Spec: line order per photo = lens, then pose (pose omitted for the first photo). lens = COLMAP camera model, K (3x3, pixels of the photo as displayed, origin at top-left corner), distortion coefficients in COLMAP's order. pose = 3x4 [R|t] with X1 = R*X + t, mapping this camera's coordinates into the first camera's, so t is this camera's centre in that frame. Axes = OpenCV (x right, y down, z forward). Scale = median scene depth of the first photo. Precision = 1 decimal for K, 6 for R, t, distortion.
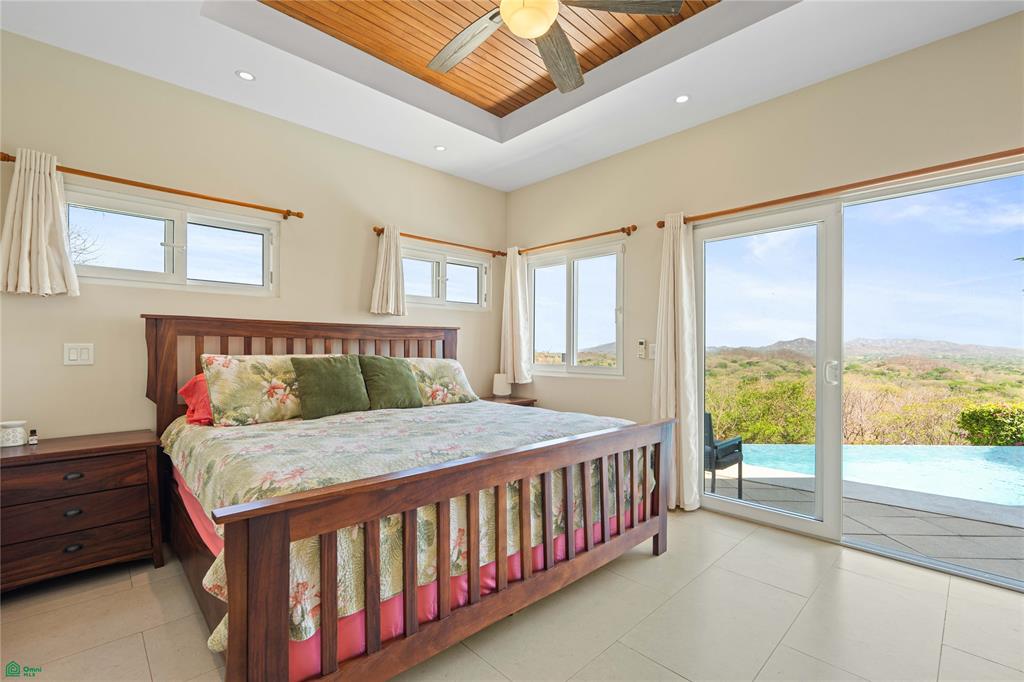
lens RADIAL K [[448.1, 0, 519.1], [0, 448.1, 343.0], [0, 0, 1]] dist [-0.007102, 0.001871]
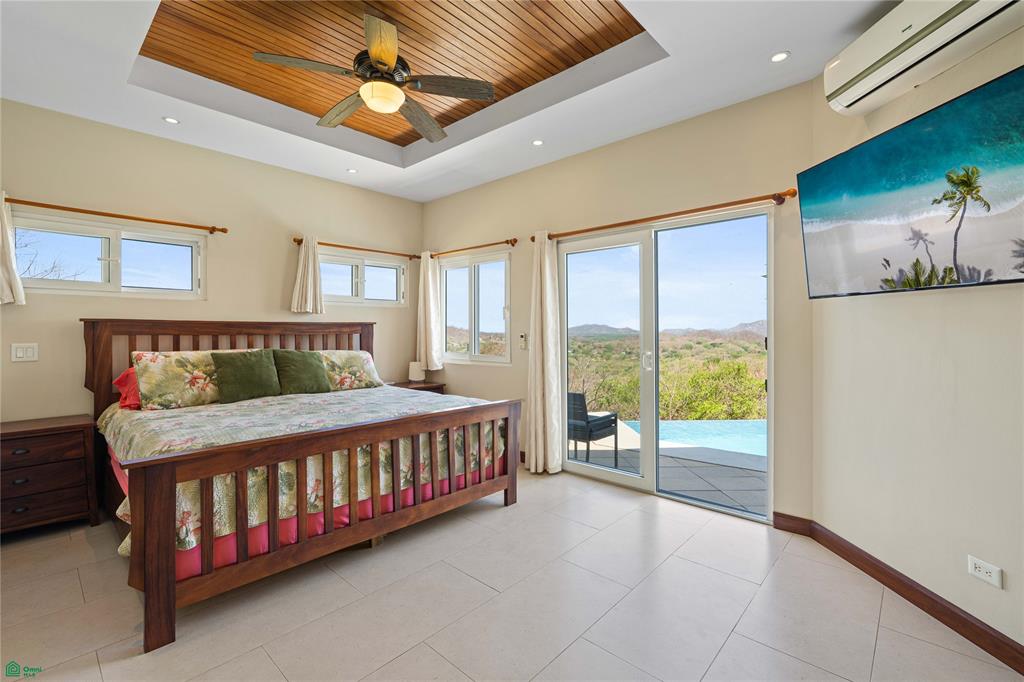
lens RADIAL K [[448.1, 0, 519.3], [0, 448.1, 323.5], [0, 0, 1]] dist [-0.007102, 0.001871]
pose [[0.998039, -0.005350, 0.062373, 0.240191], [0.005681, 0.999971, -0.005117, -0.034999], [-0.062344, 0.005461, 0.998040, -0.252506]]
